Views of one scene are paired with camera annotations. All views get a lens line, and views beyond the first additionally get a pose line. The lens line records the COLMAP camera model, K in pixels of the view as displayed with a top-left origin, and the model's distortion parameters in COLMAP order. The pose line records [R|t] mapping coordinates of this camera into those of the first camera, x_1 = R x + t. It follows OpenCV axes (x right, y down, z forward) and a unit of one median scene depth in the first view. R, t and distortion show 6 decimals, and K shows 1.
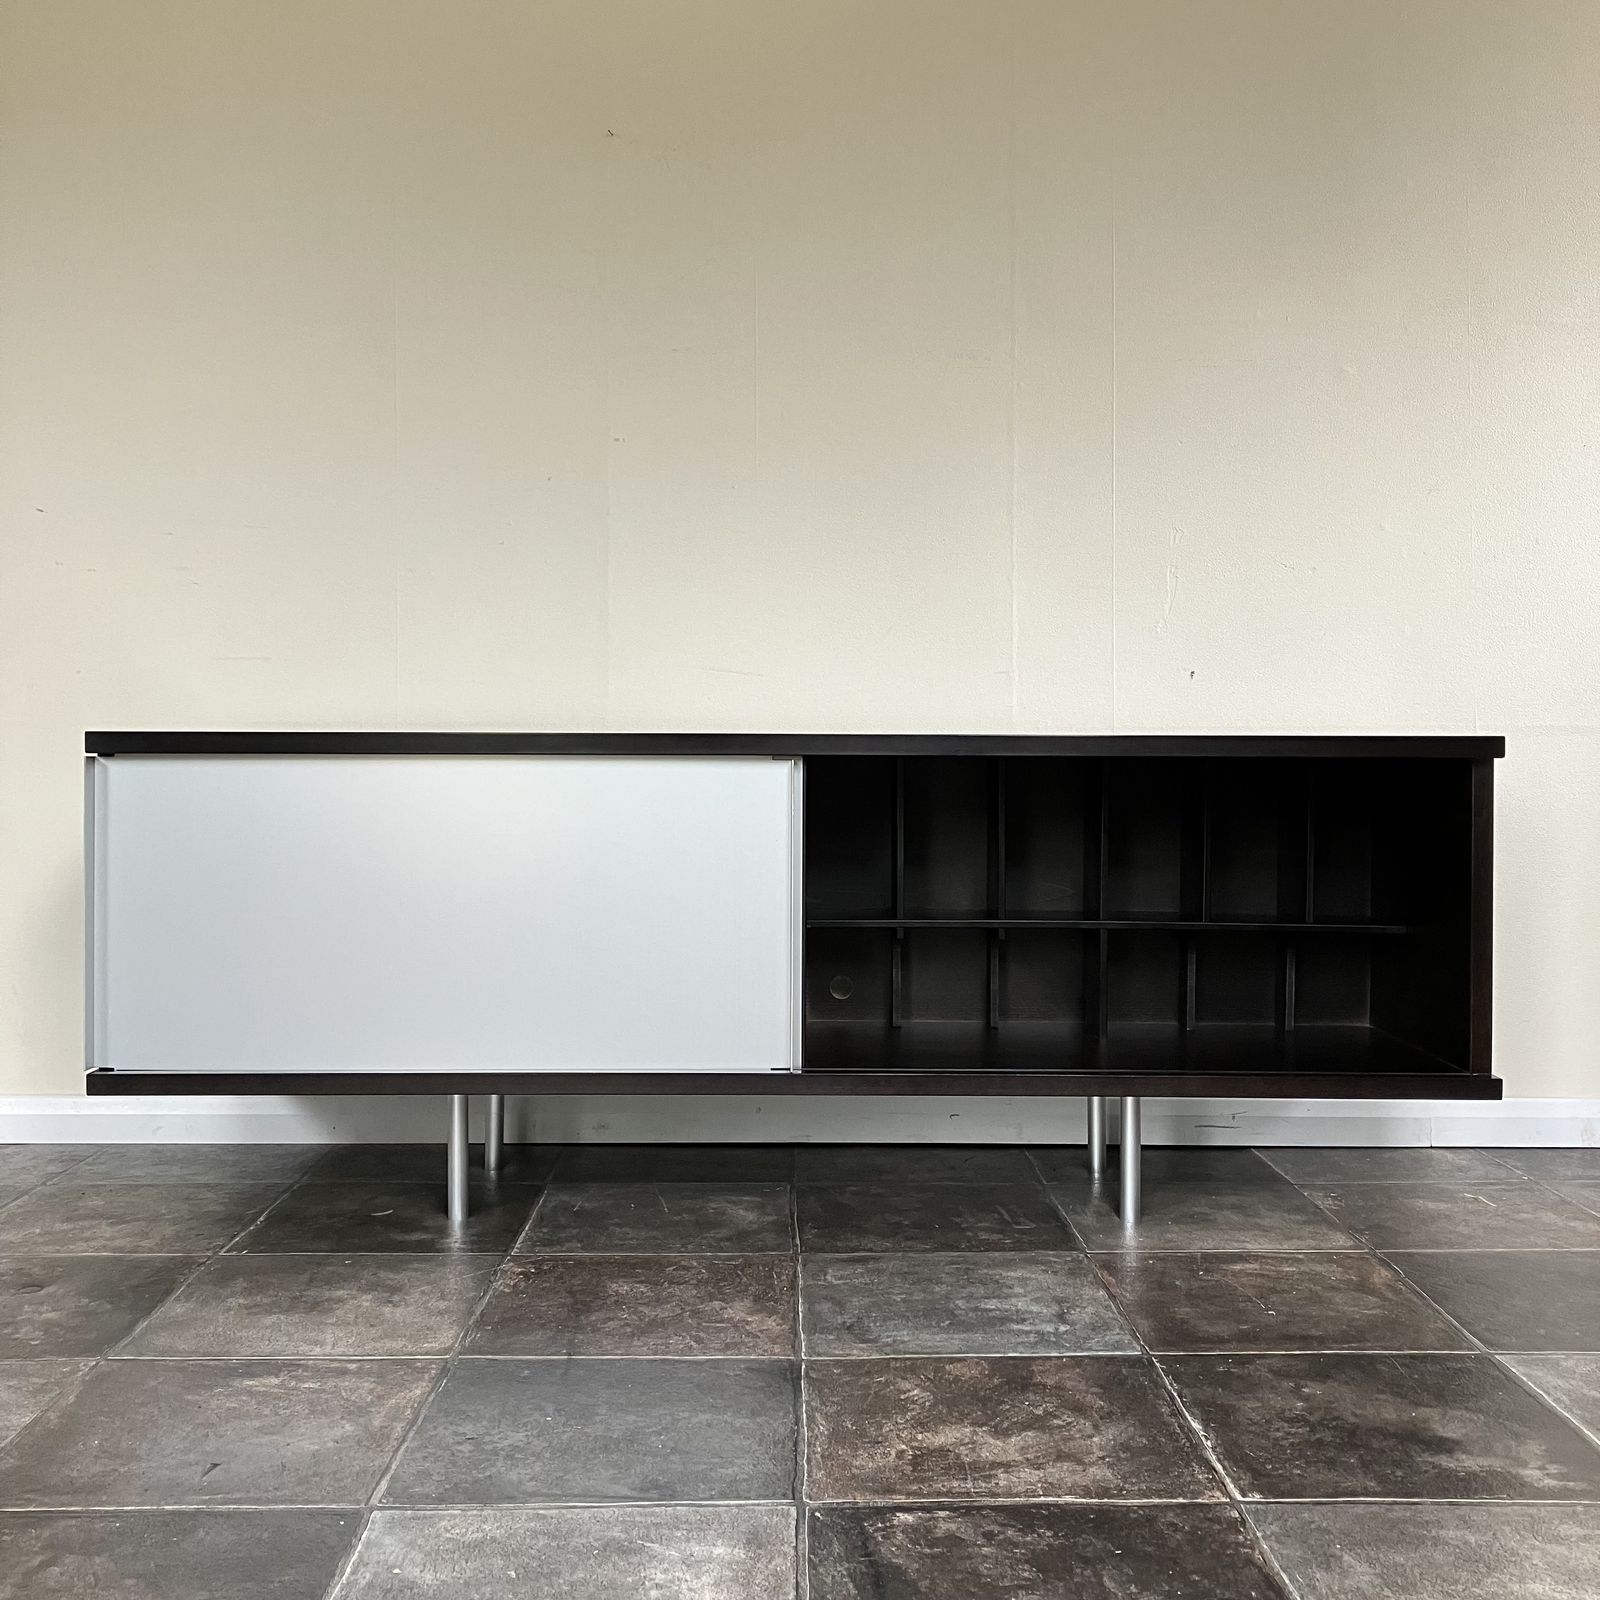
lens RADIAL K [[1768.7, 0, 803.6], [0, 1768.7, 750.9], [0, 0, 1]] dist [0.014456, 0.000000]
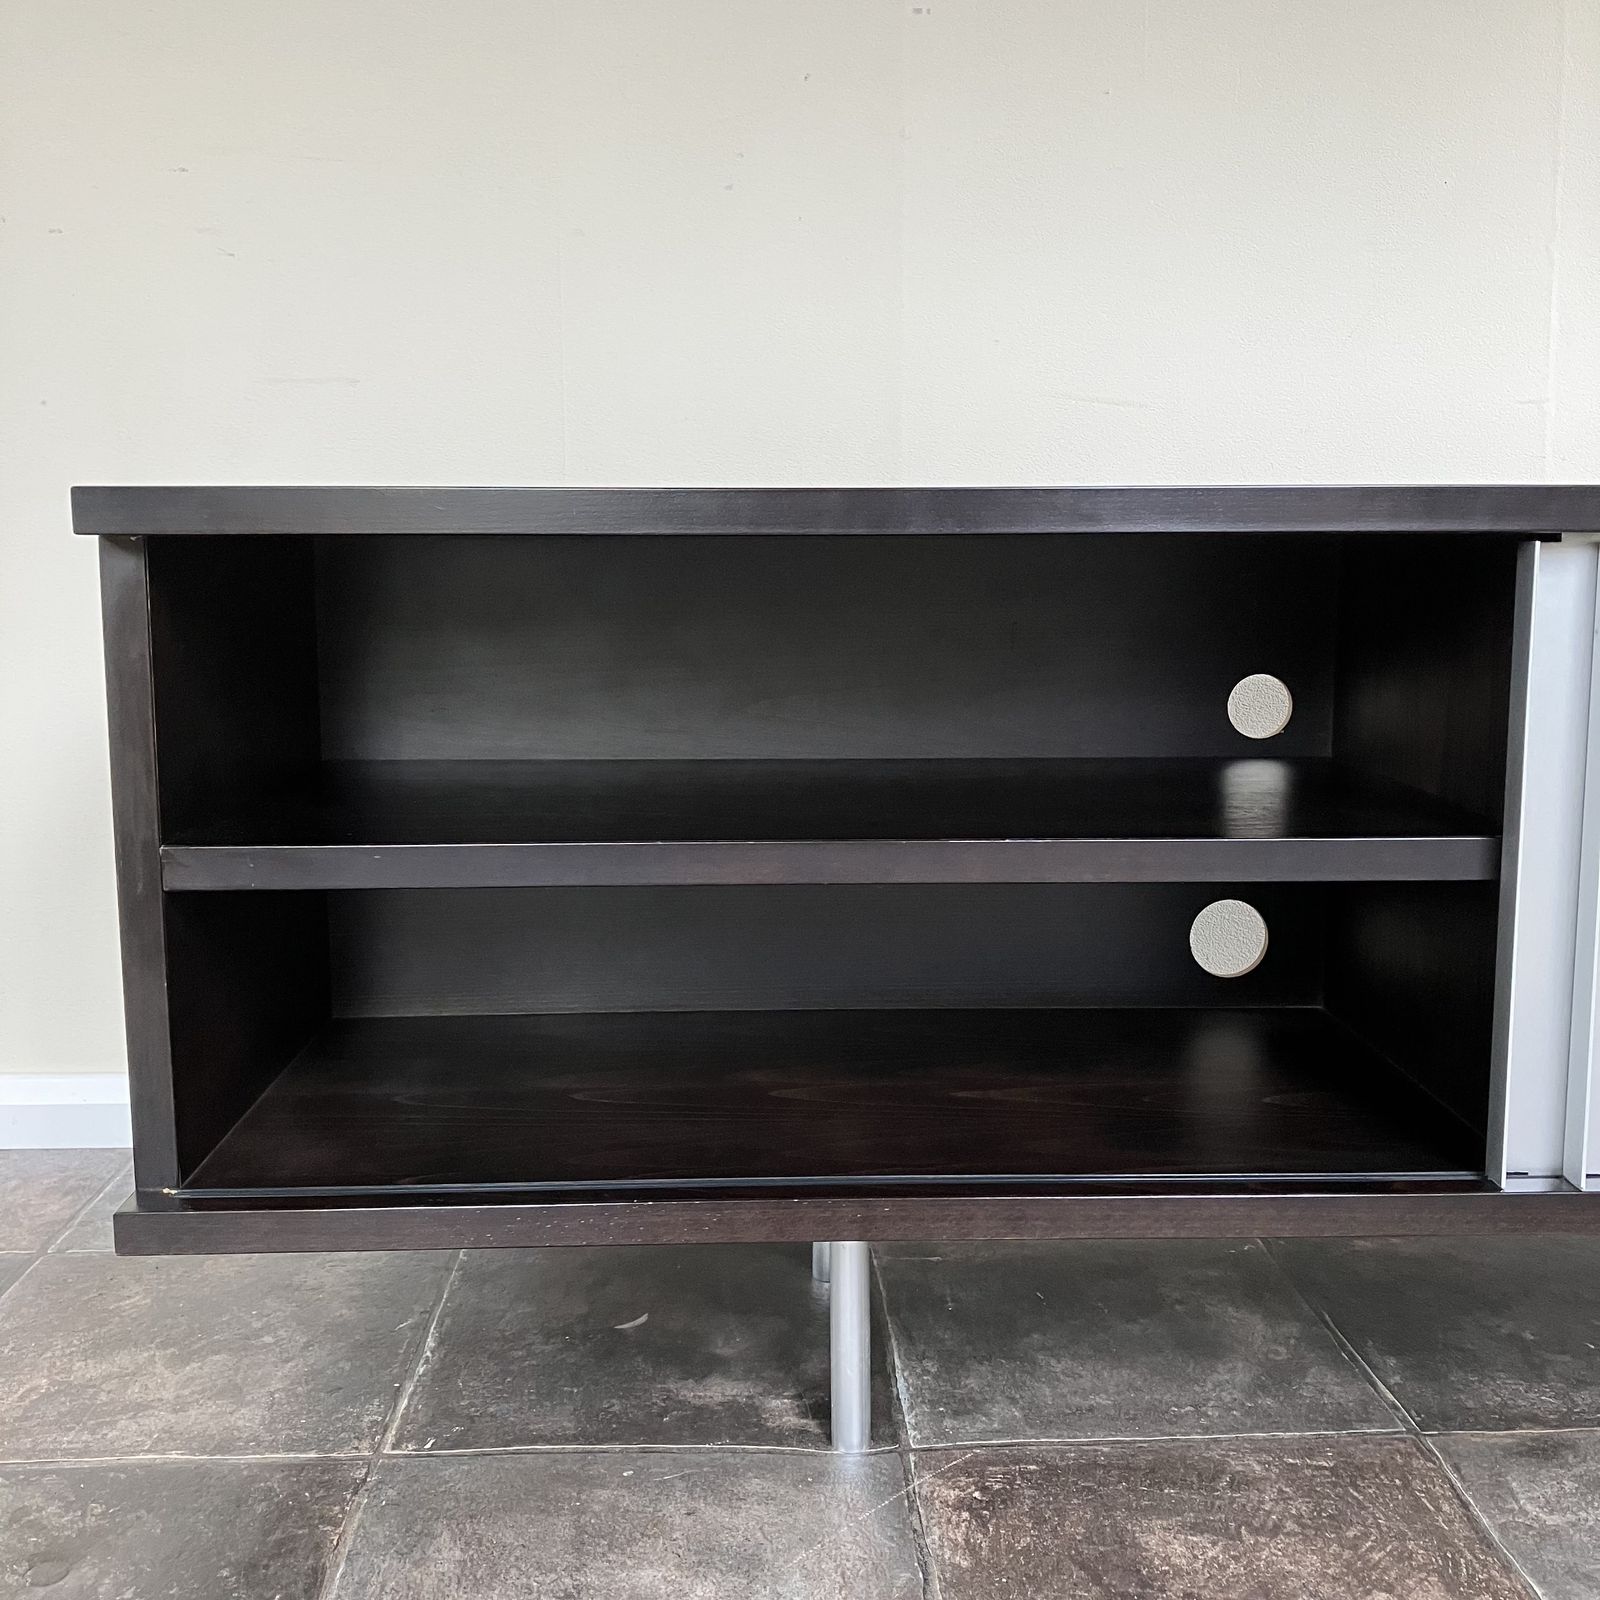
lens RADIAL K [[1768.7, 0, 813.6], [0, 1768.7, 796.3], [0, 0, 1]] dist [0.014456, 0.000000]
pose [[0.999498, -0.006432, 0.031012, 0.375899], [0.001784, 0.989043, 0.147620, 0.004712], [-0.031621, -0.147490, 0.988558, 0.210865]]
